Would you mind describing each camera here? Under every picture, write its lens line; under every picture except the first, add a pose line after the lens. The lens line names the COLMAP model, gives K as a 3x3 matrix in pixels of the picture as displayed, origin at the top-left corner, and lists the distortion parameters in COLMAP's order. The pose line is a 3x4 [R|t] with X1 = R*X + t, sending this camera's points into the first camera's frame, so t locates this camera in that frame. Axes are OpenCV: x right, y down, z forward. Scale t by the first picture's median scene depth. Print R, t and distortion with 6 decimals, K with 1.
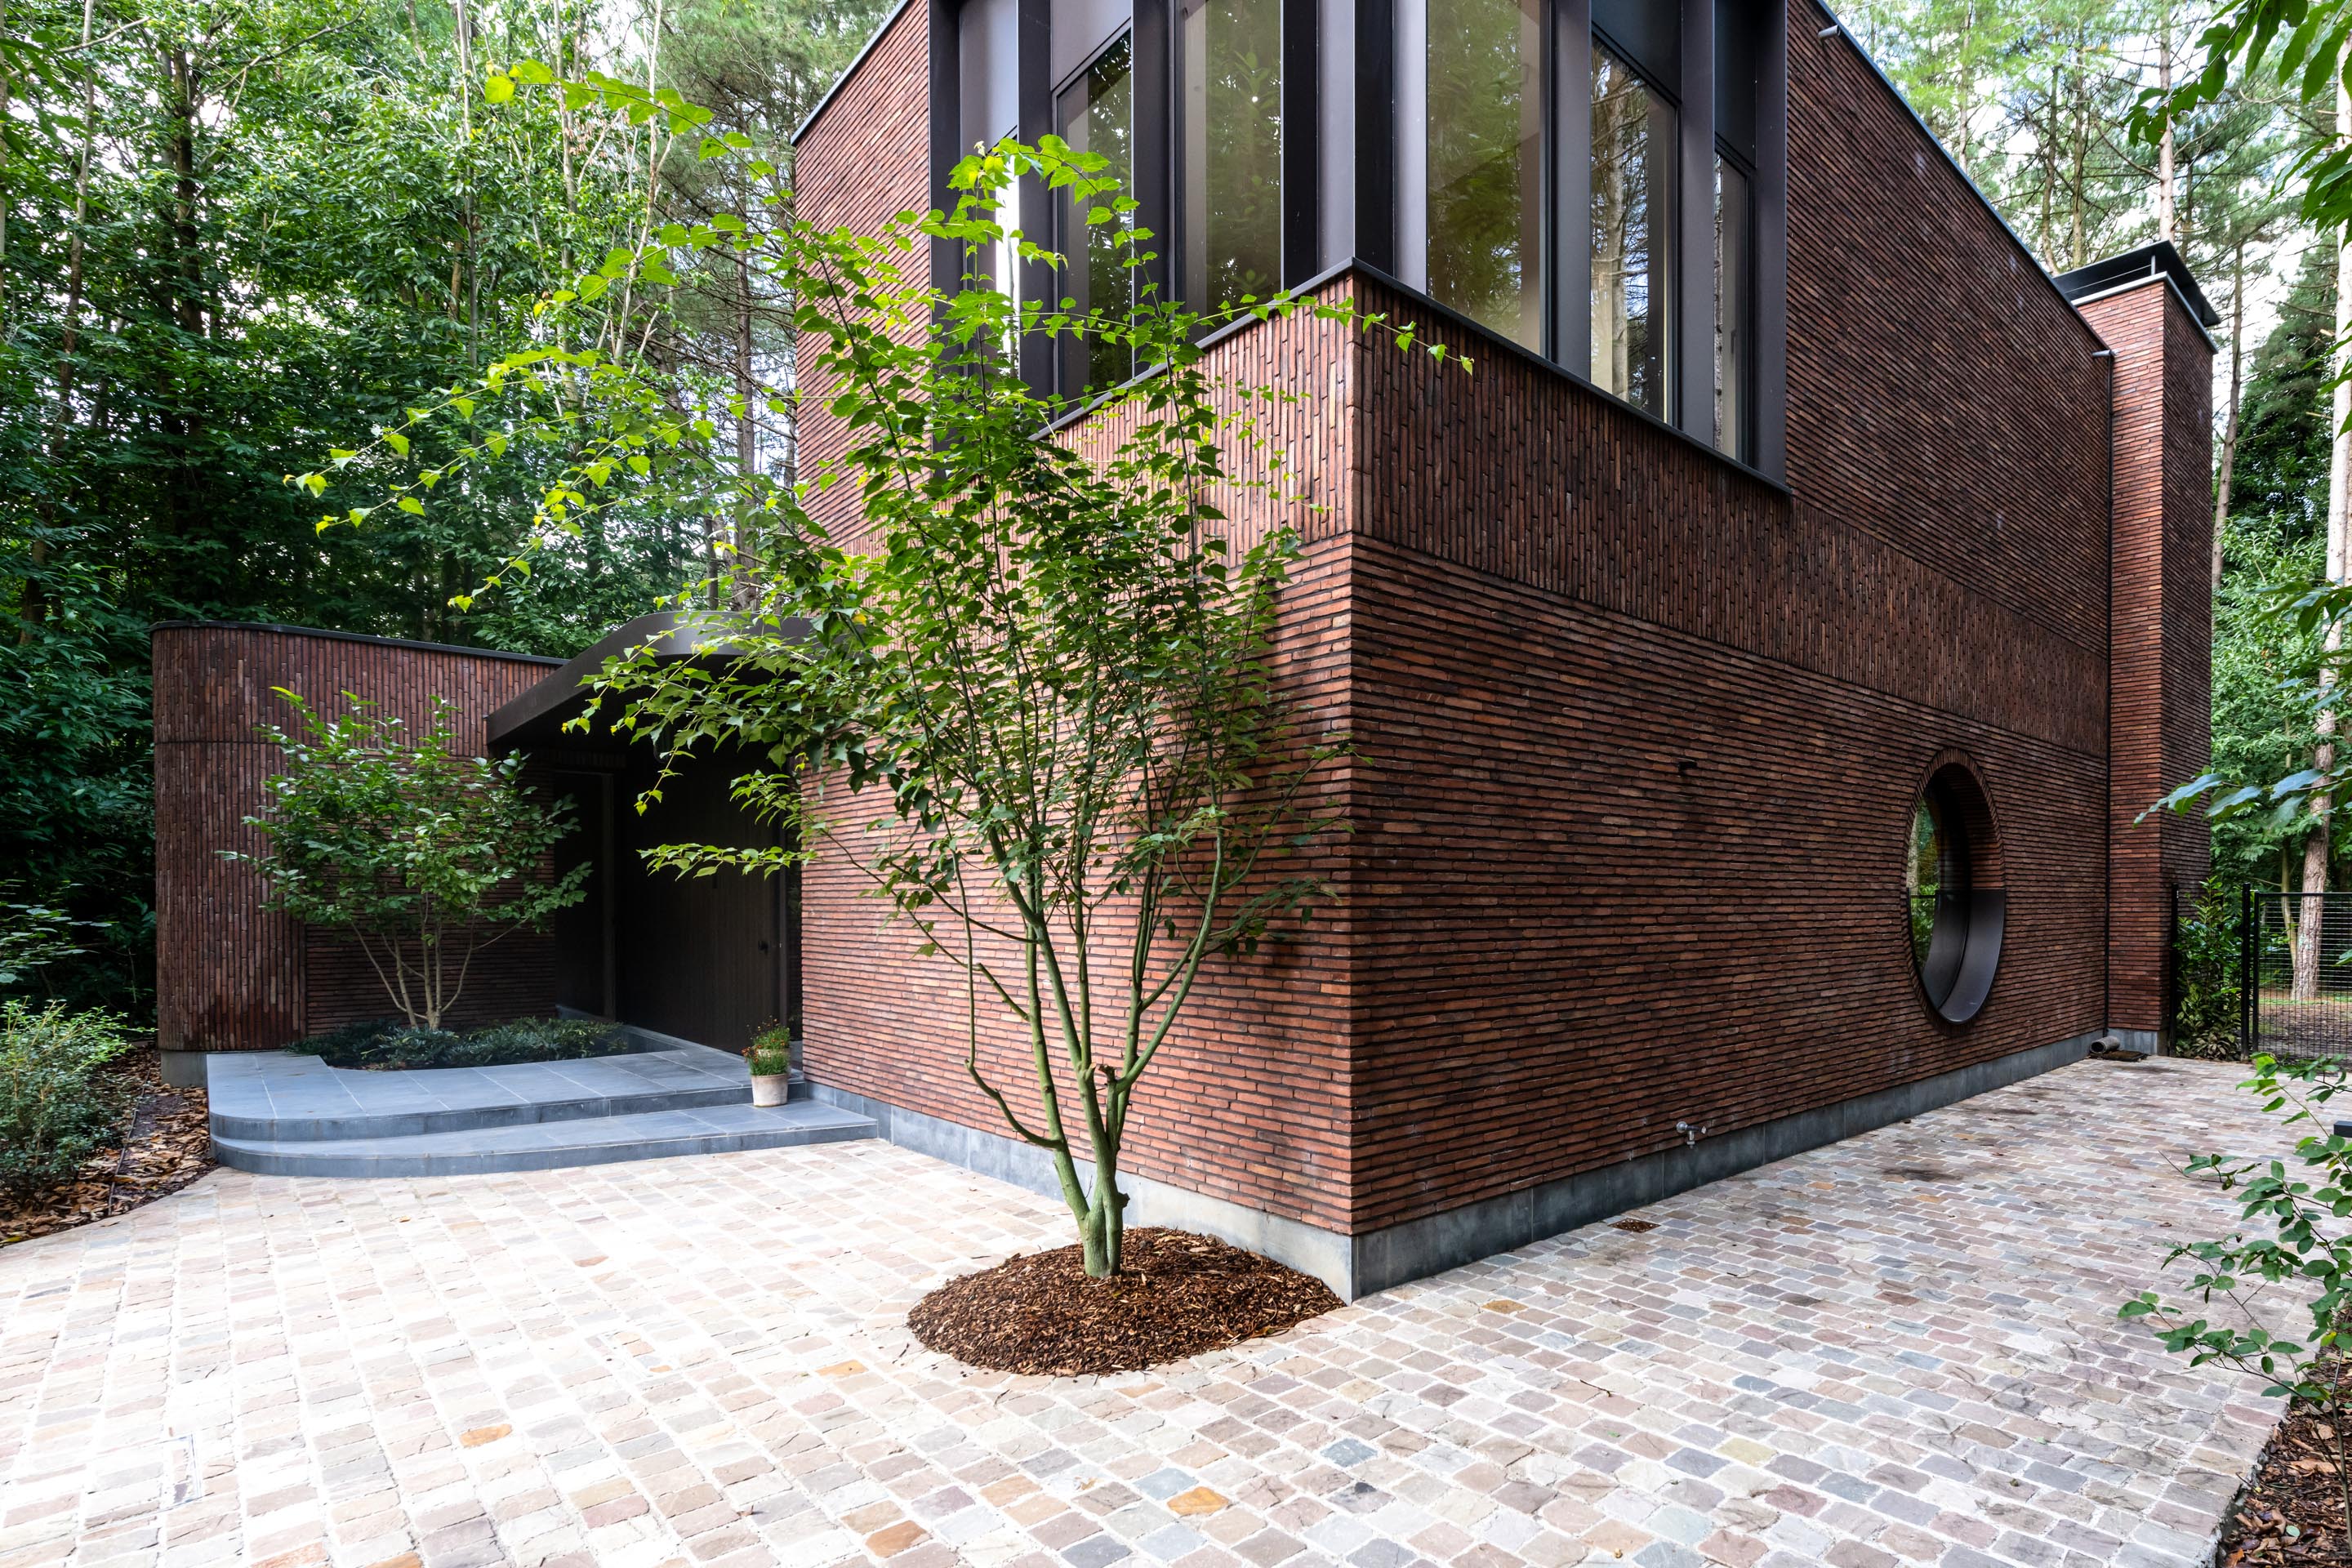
lens RADIAL K [[1175.8, 0, 1181.1], [0, 1175.8, 911.1], [0, 0, 1]] dist [-0.001195, -0.000642]
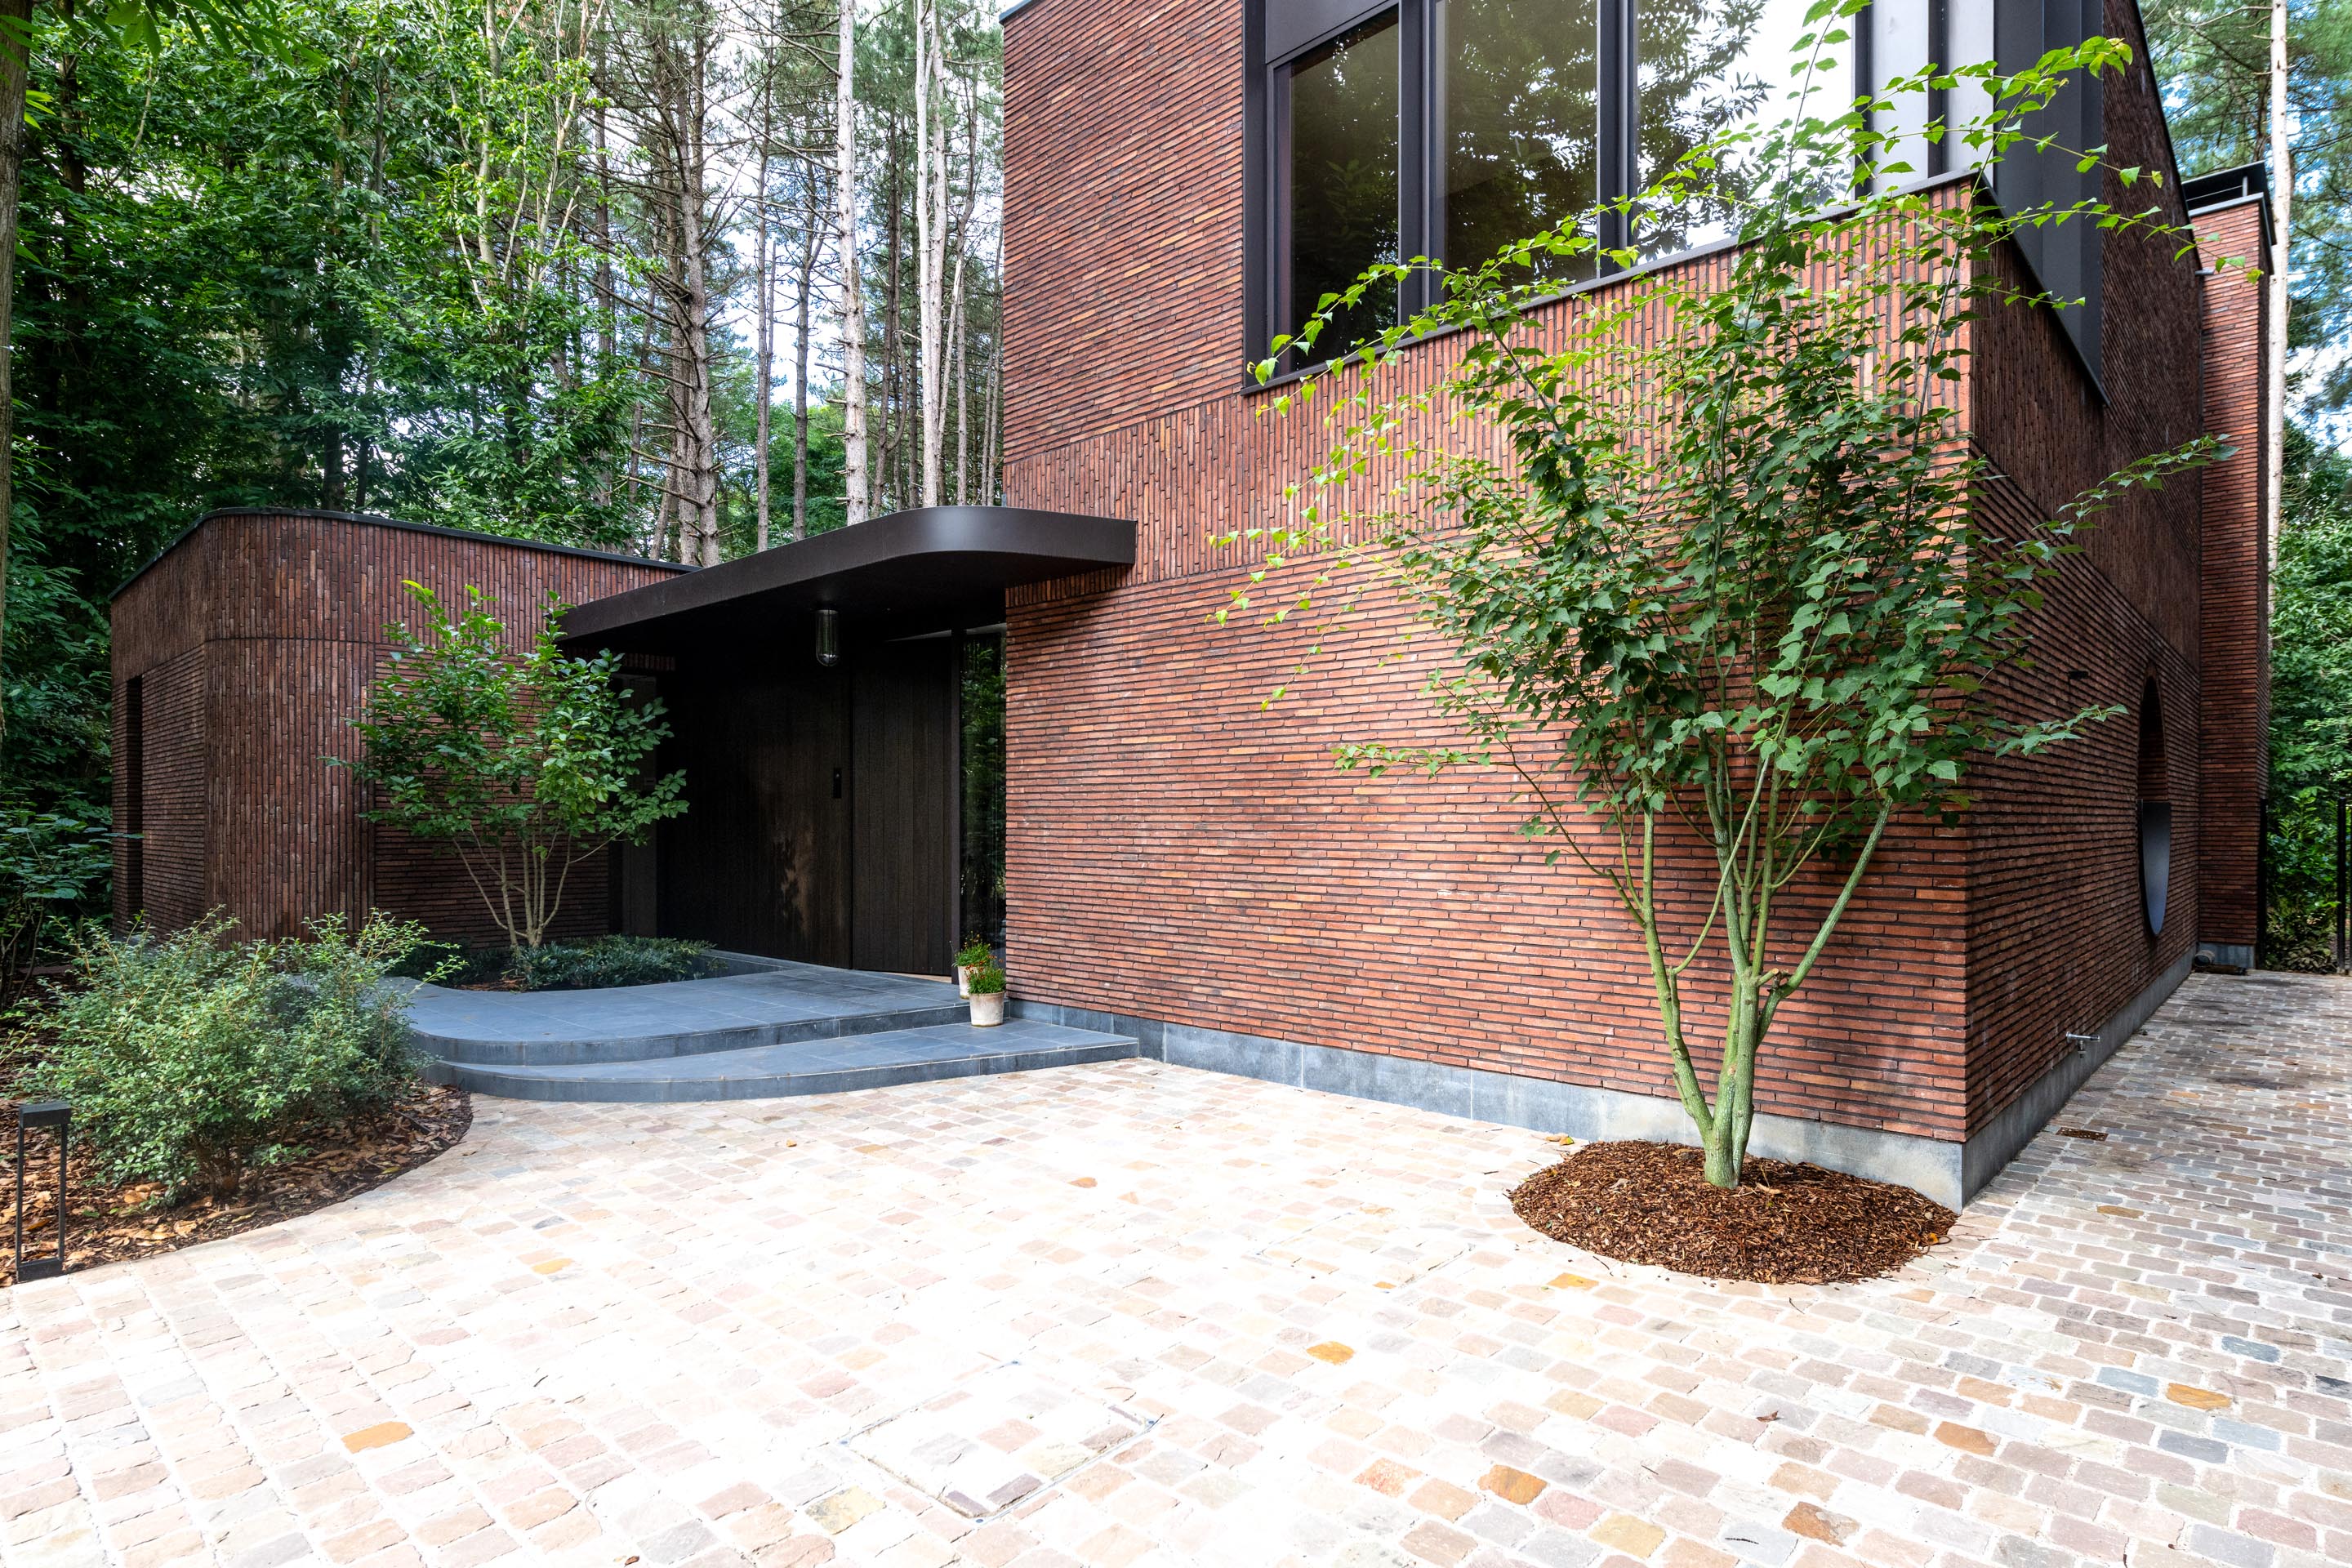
lens RADIAL K [[1226.2, 0, 1190.1], [0, 1226.2, 814.8], [0, 0, 1]] dist [0.000496, 0.000144]
pose [[0.998579, 0.002586, 0.053231, -0.344276], [-0.002086, 0.999953, -0.009446, 0.005917], [-0.053253, 0.009322, 0.998538, -0.002733]]
